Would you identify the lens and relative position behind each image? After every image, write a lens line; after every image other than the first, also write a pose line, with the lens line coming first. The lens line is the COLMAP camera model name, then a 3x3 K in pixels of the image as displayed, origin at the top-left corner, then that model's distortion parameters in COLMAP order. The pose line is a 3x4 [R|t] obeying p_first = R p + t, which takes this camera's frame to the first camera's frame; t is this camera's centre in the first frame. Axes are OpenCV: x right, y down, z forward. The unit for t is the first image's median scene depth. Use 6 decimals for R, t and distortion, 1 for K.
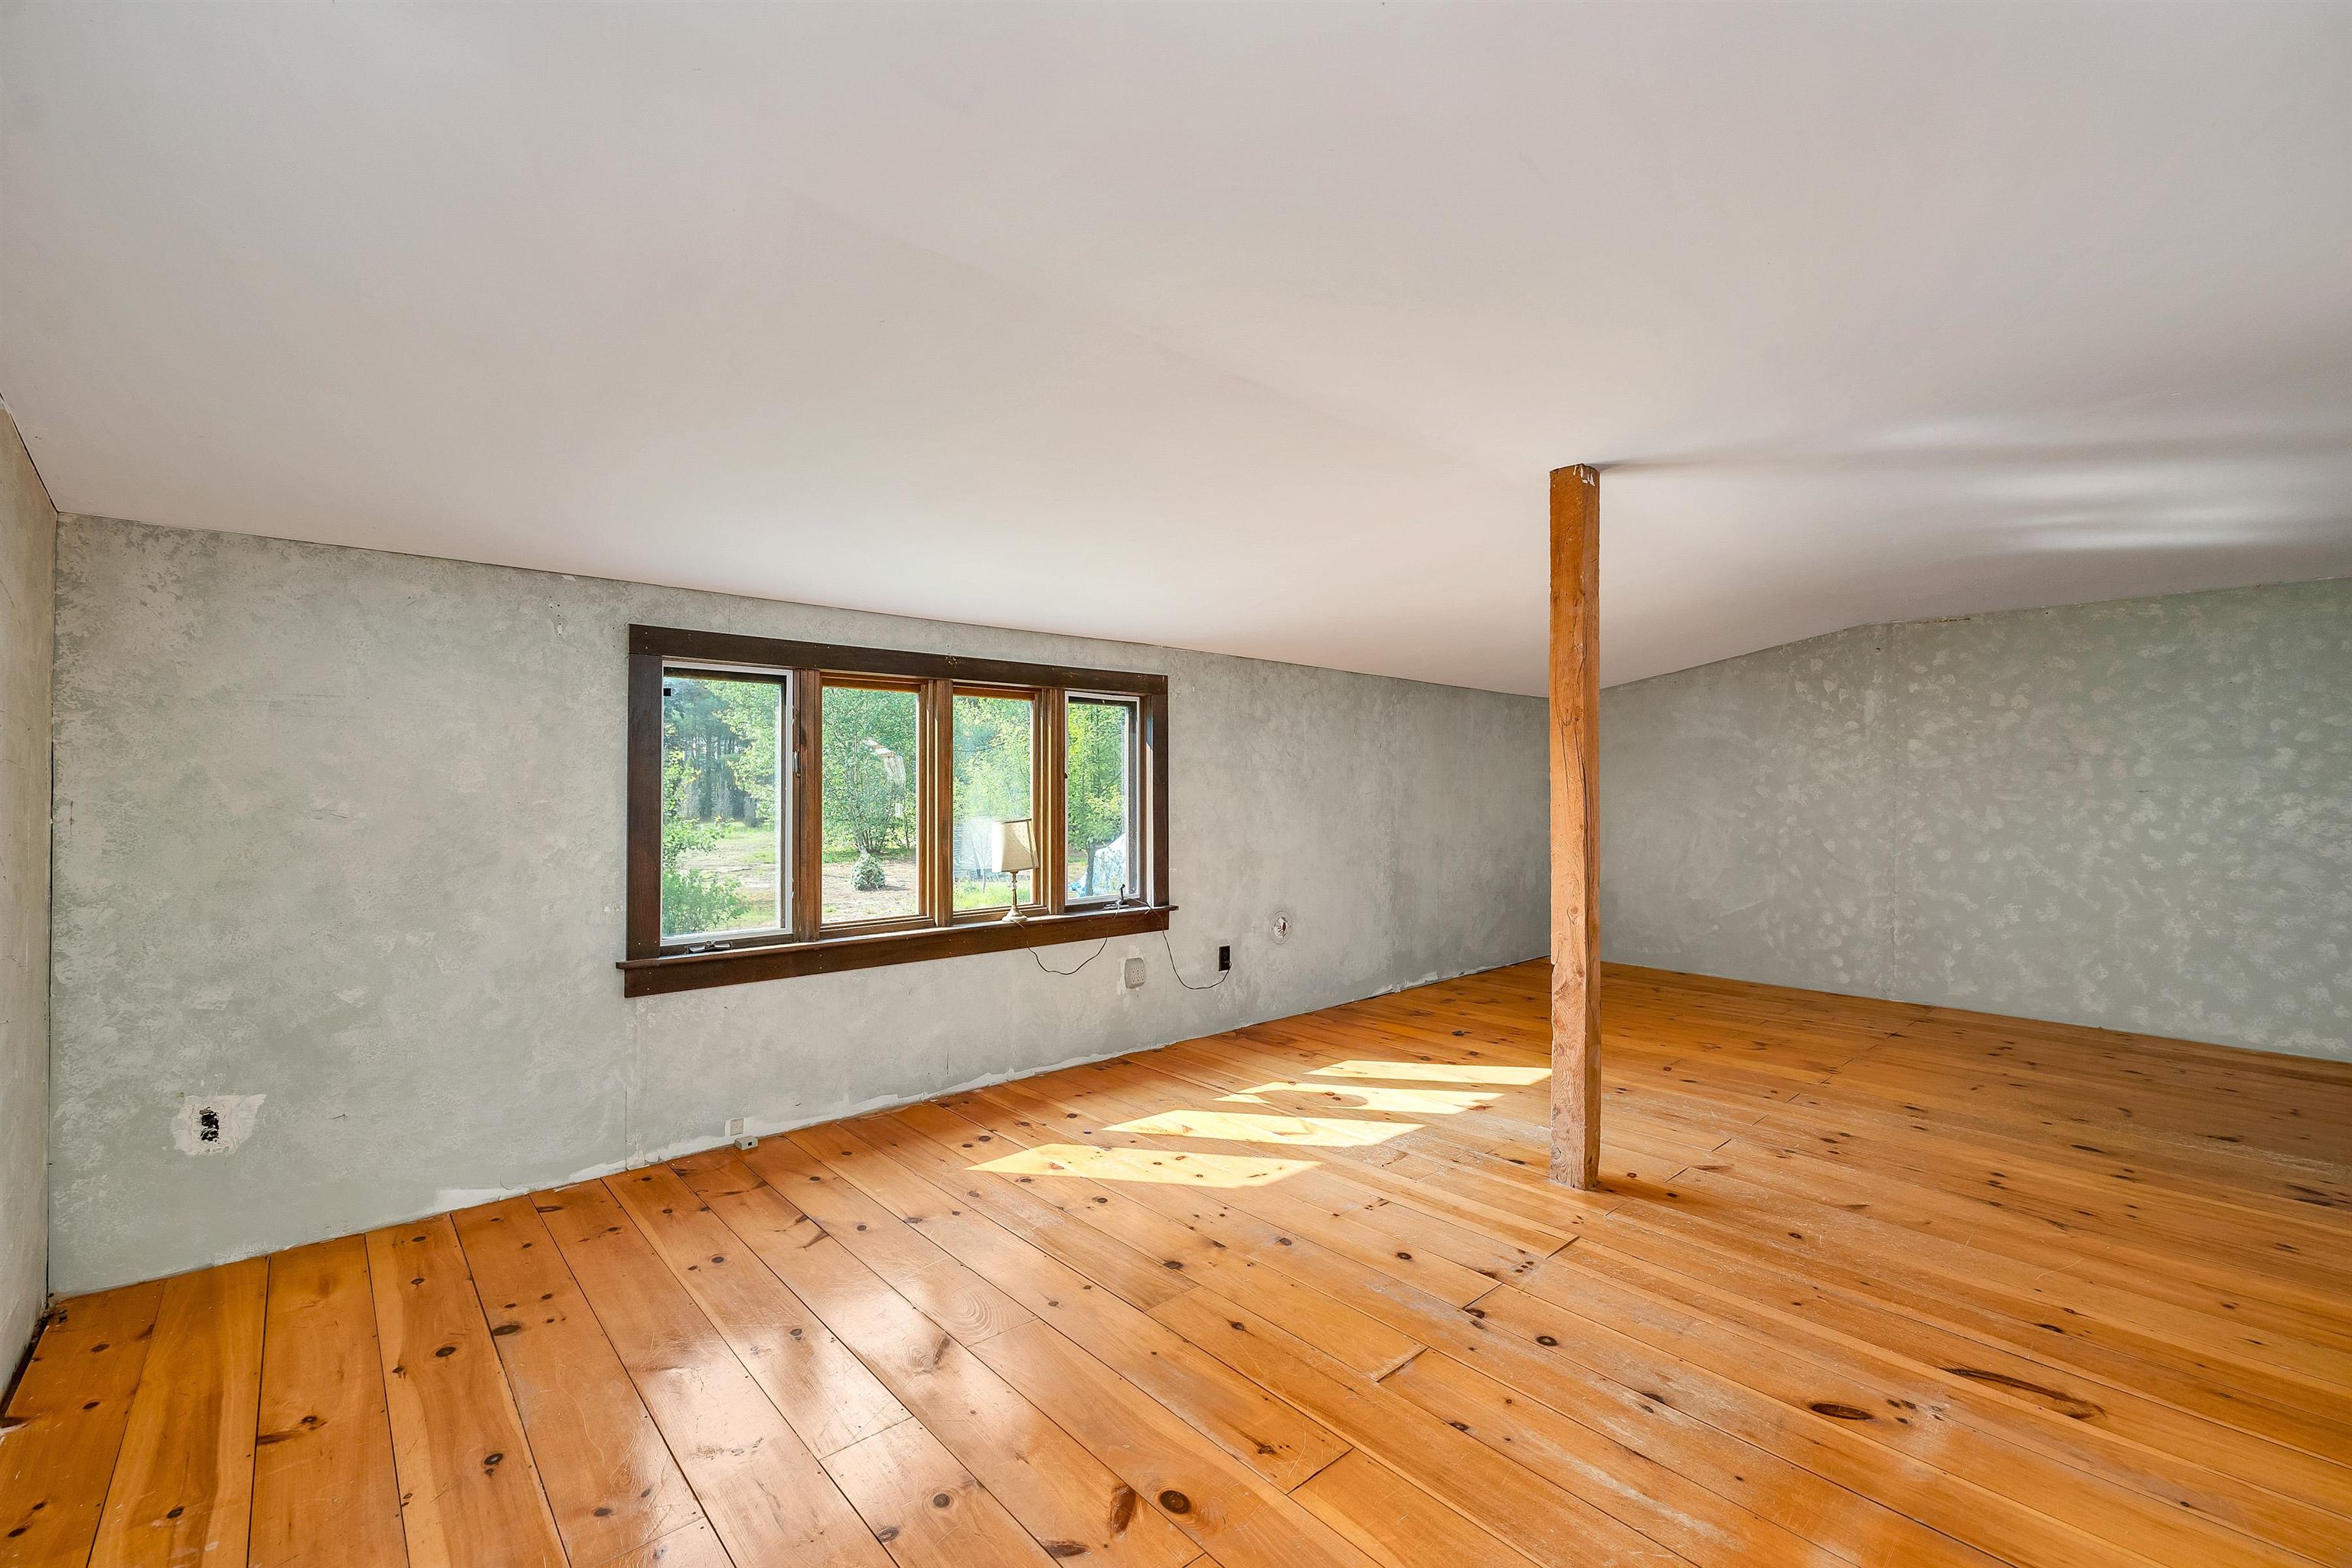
lens RADIAL K [[975.6, 0, 1185.4], [0, 975.6, 786.6], [0, 0, 1]] dist [0.000382, -0.000083]
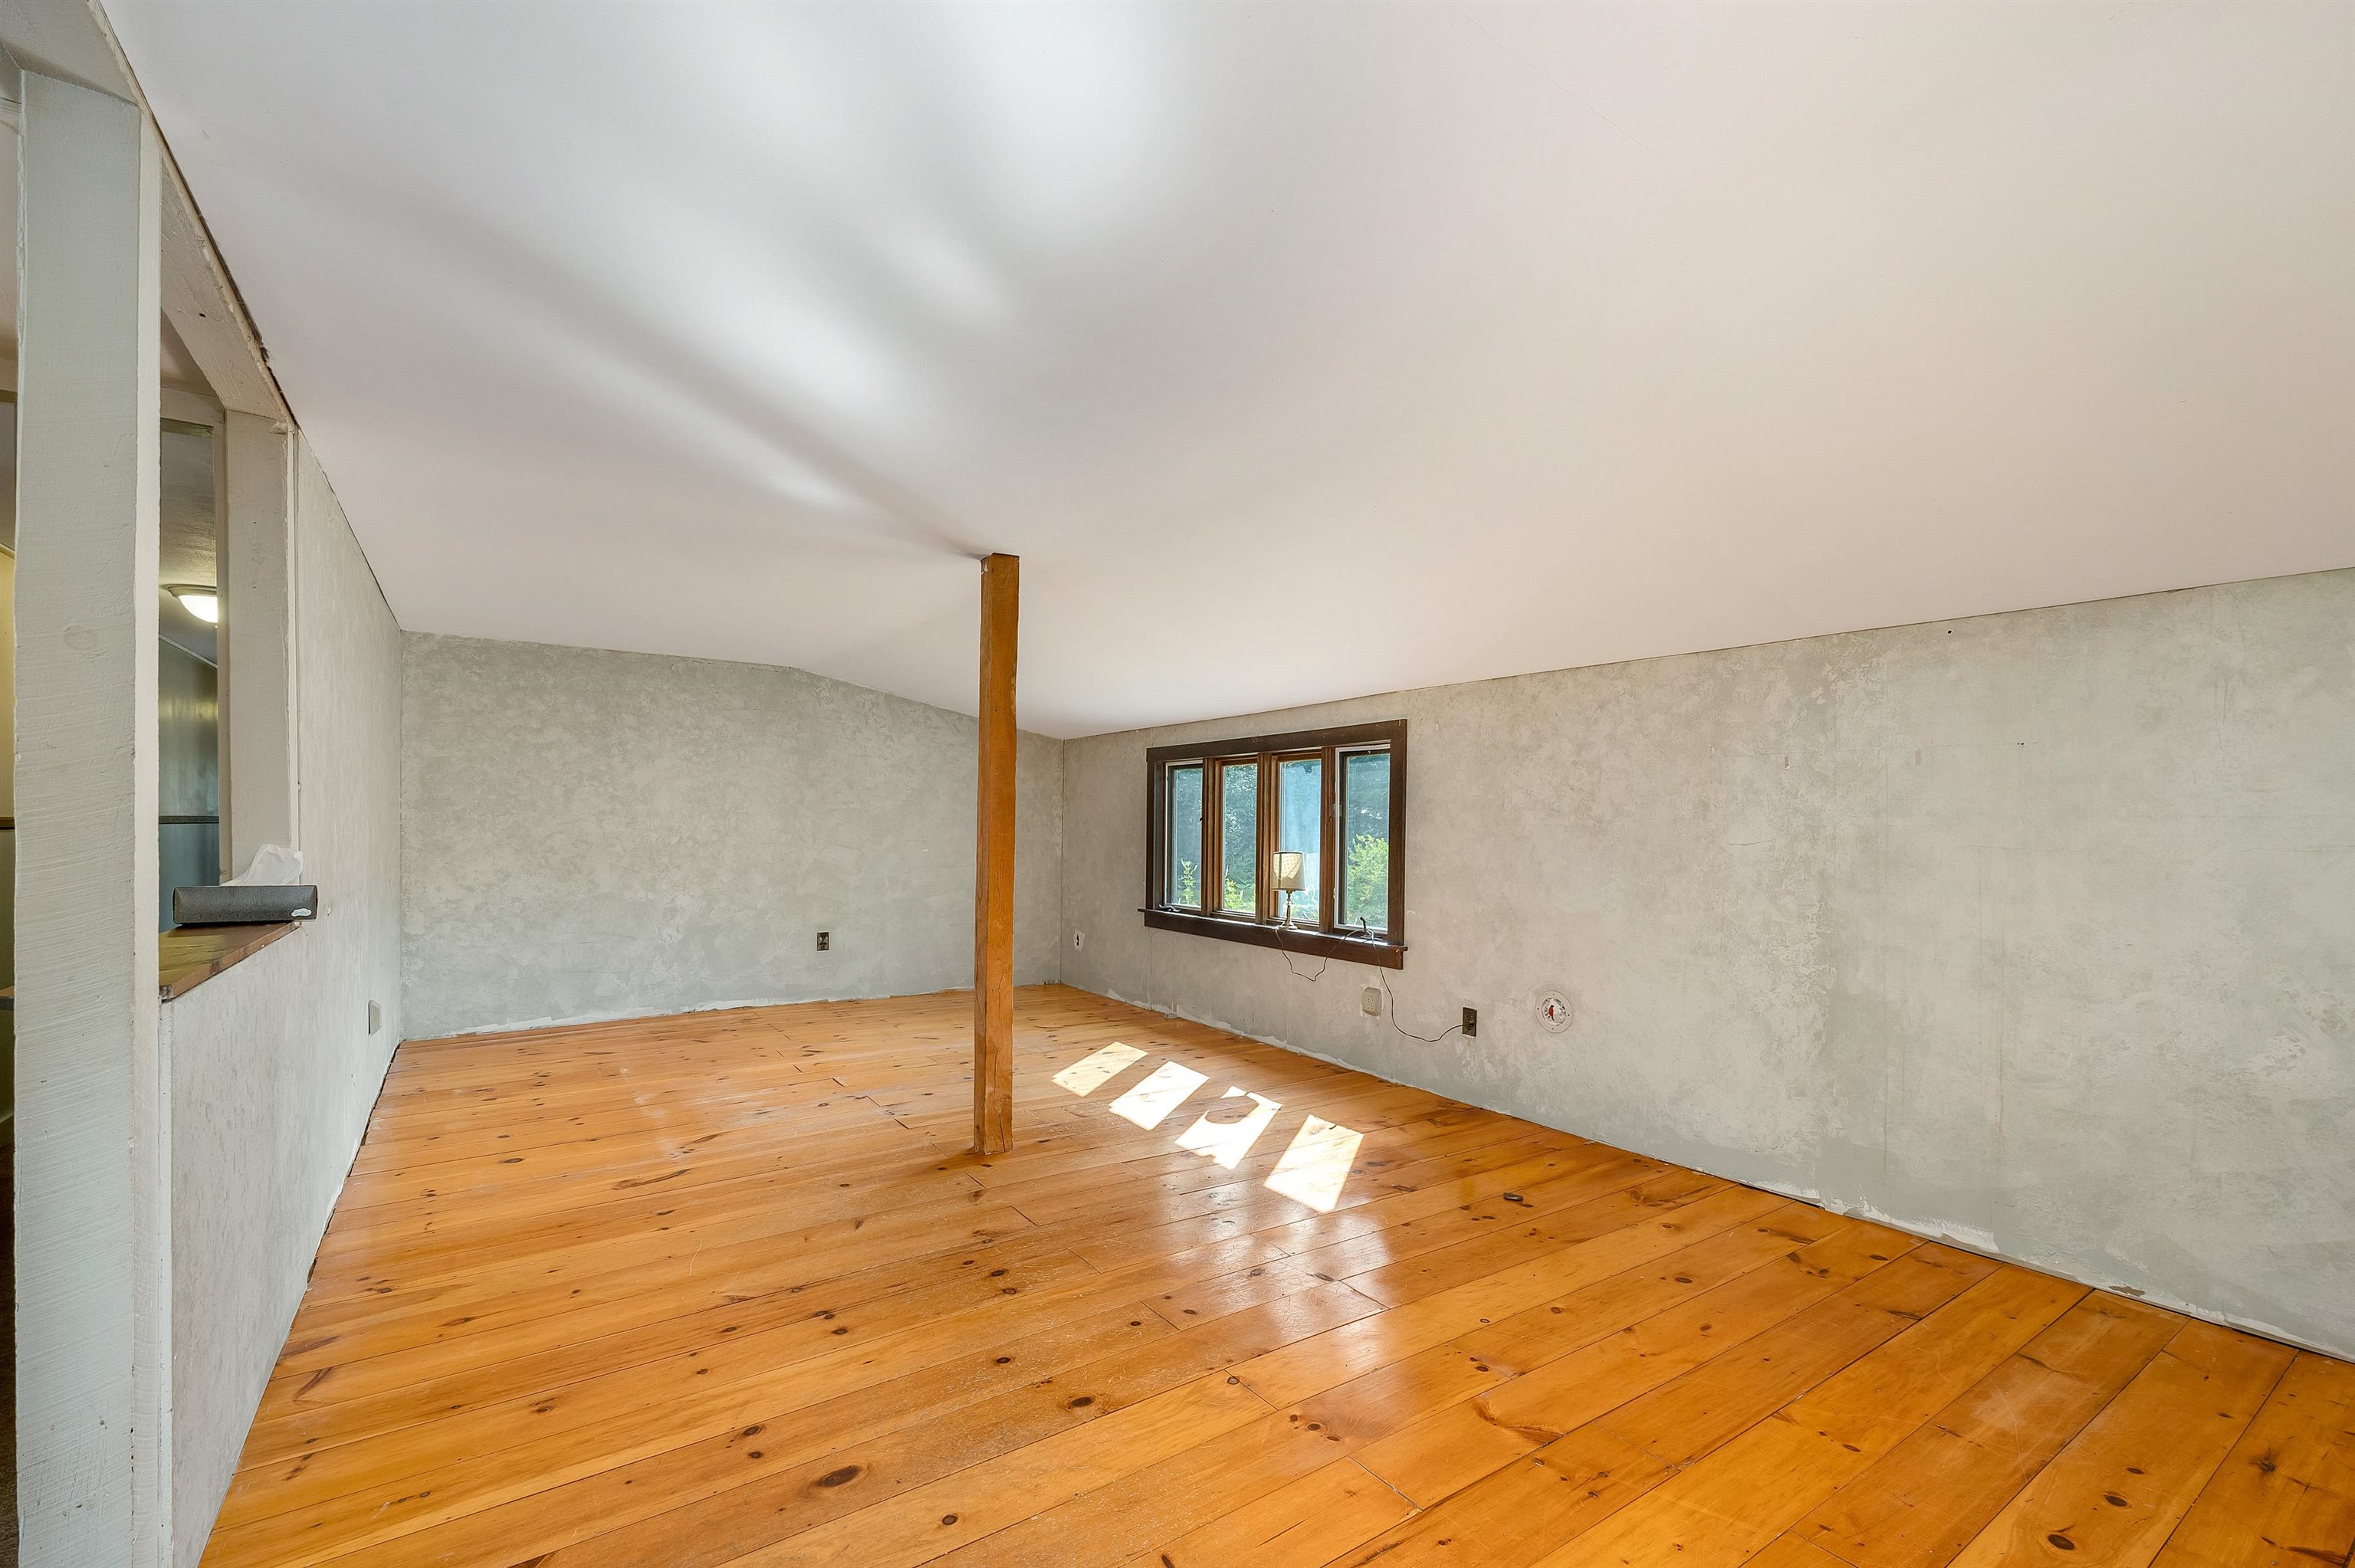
lens RADIAL K [[1001.0, 0, 1169.5], [0, 1001.0, 844.9], [0, 0, 1]] dist [0.017787, 0.000019]
pose [[-0.136530, 0.016161, -0.990504, 1.203088], [-0.011511, 0.999774, 0.017899, 0.000949], [0.990569, 0.013846, -0.136313, 1.038218]]
